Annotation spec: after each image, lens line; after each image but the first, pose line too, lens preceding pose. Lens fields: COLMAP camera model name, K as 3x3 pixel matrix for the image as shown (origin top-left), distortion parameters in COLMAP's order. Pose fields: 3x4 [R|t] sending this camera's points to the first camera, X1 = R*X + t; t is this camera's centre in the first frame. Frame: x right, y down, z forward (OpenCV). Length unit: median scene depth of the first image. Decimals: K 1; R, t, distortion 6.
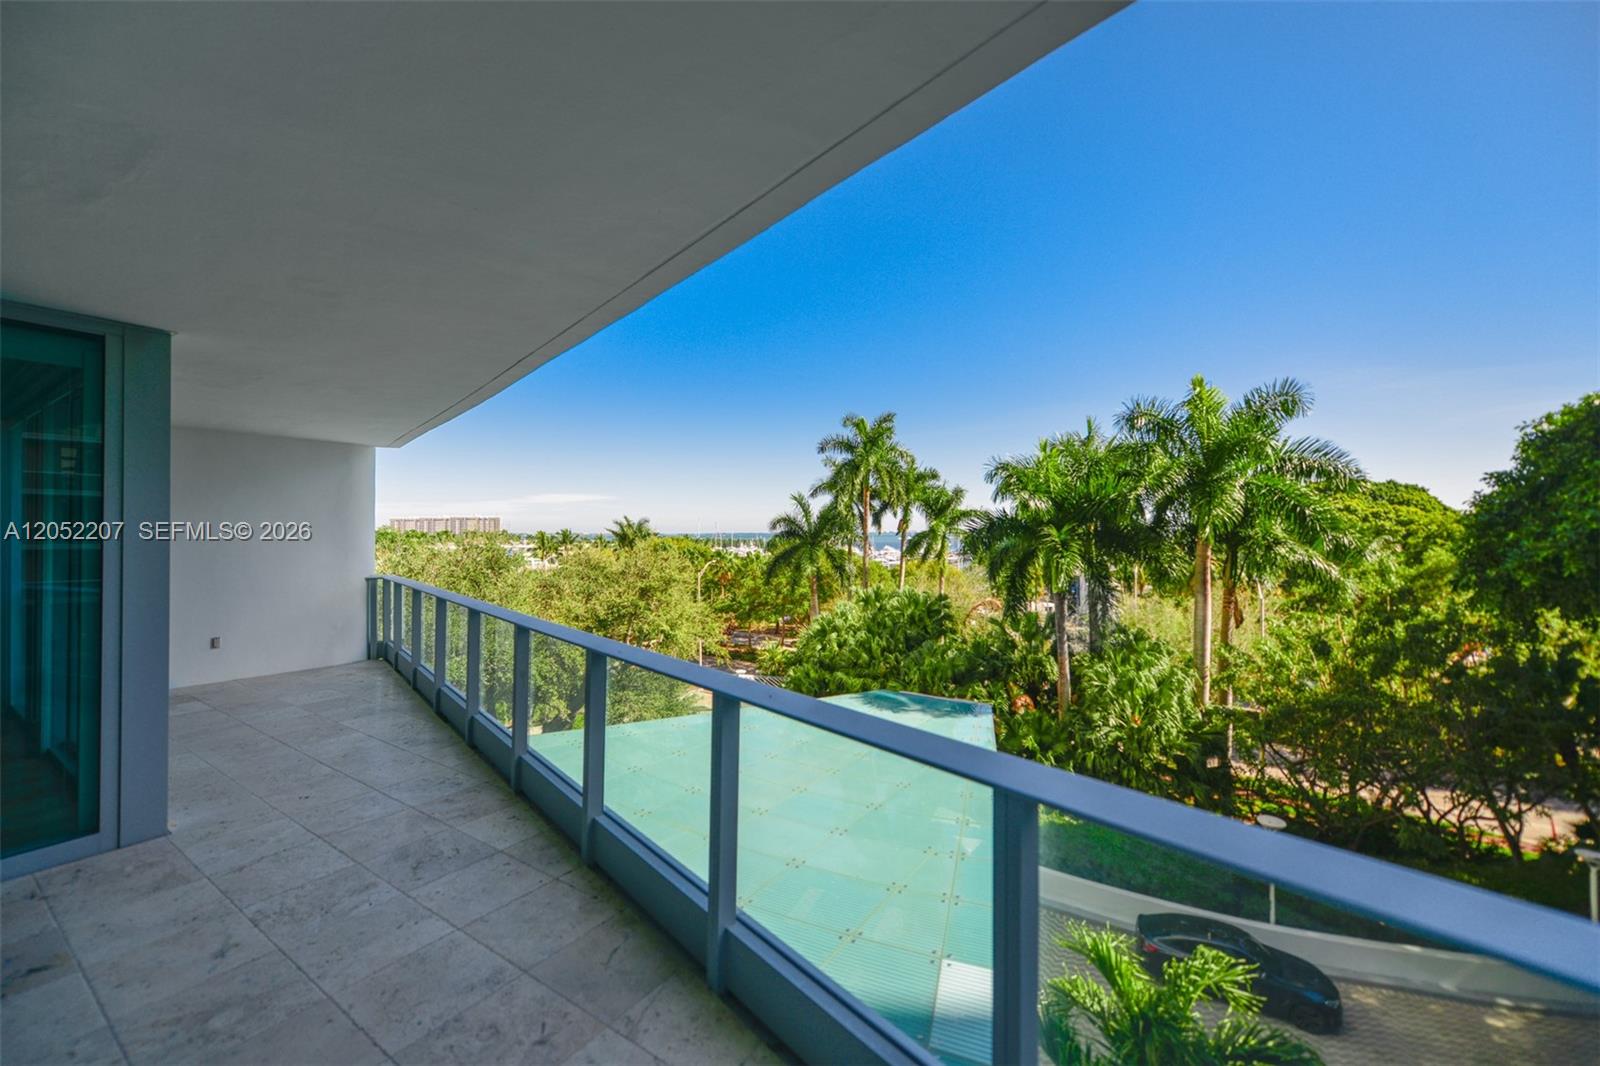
lens RADIAL K [[654.0, 0, 800.0], [0, 654.0, 533.0], [0, 0, 1]] dist [0.016425, 0.000054]
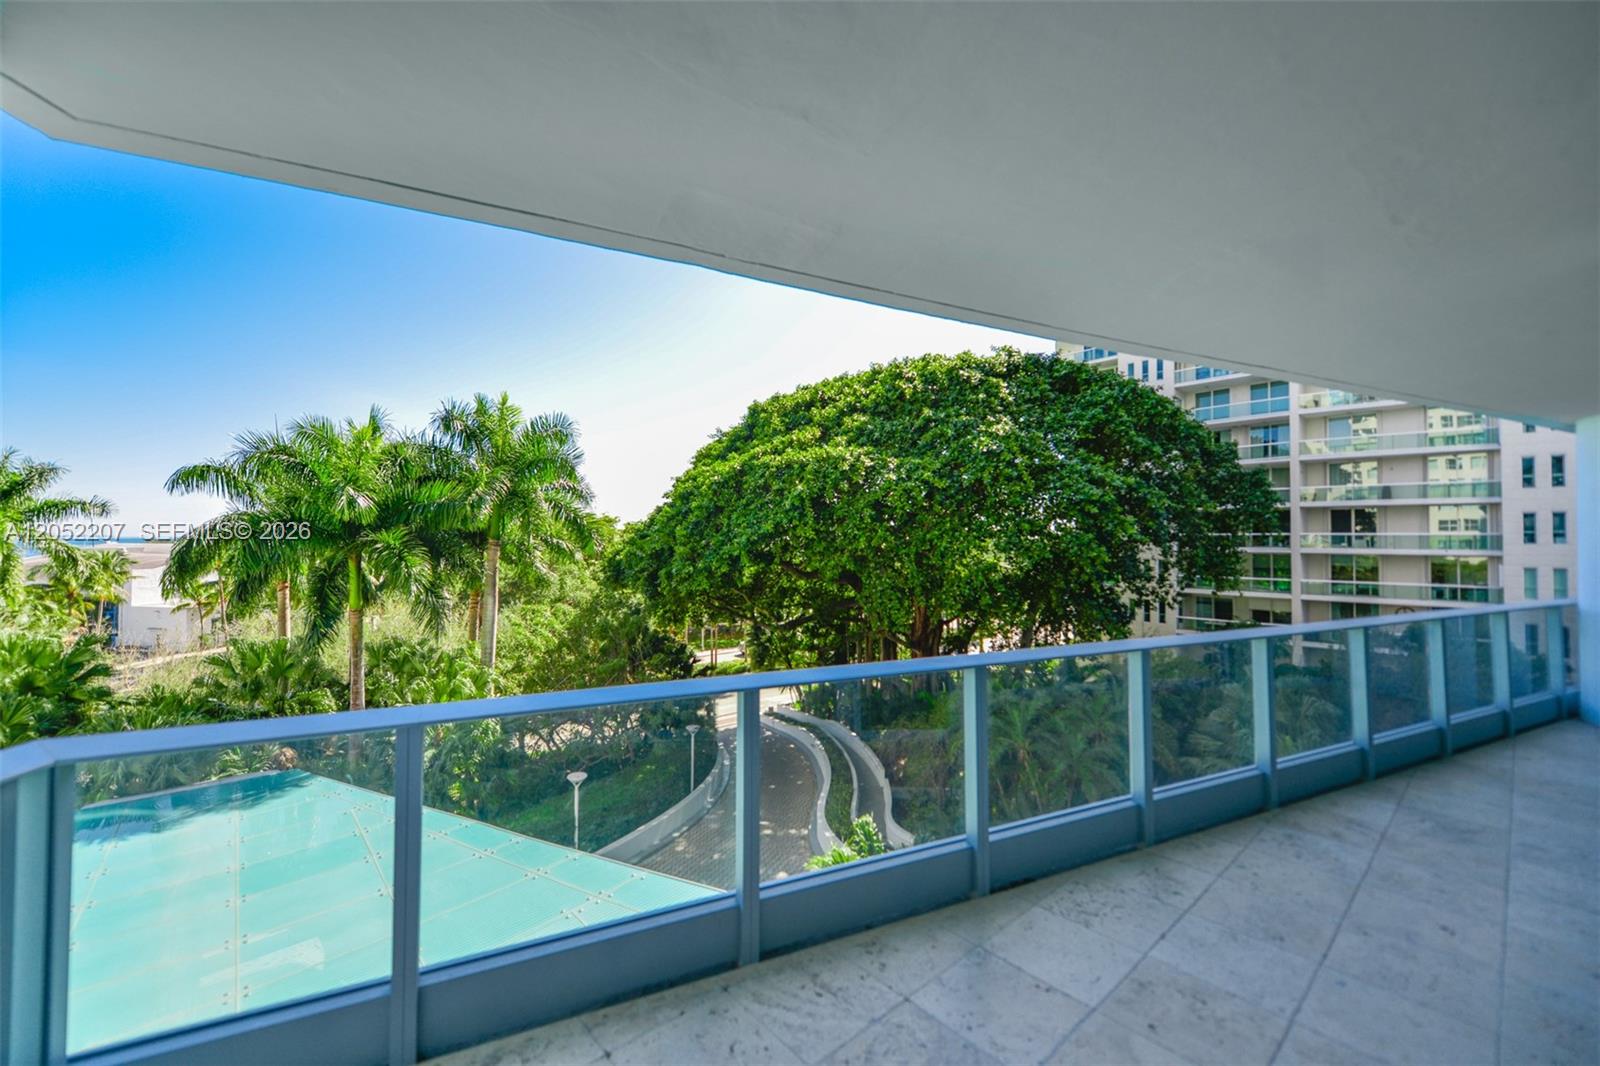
lens RADIAL K [[640.7, 0, 800.0], [0, 640.7, 533.0], [0, 0, 1]] dist [-0.001073, -0.000083]
pose [[0.241718, 0.014479, 0.970238, -0.296637], [-0.006321, 0.999891, -0.013347, 0.001166], [-0.970326, -0.002907, 0.241783, 0.283711]]
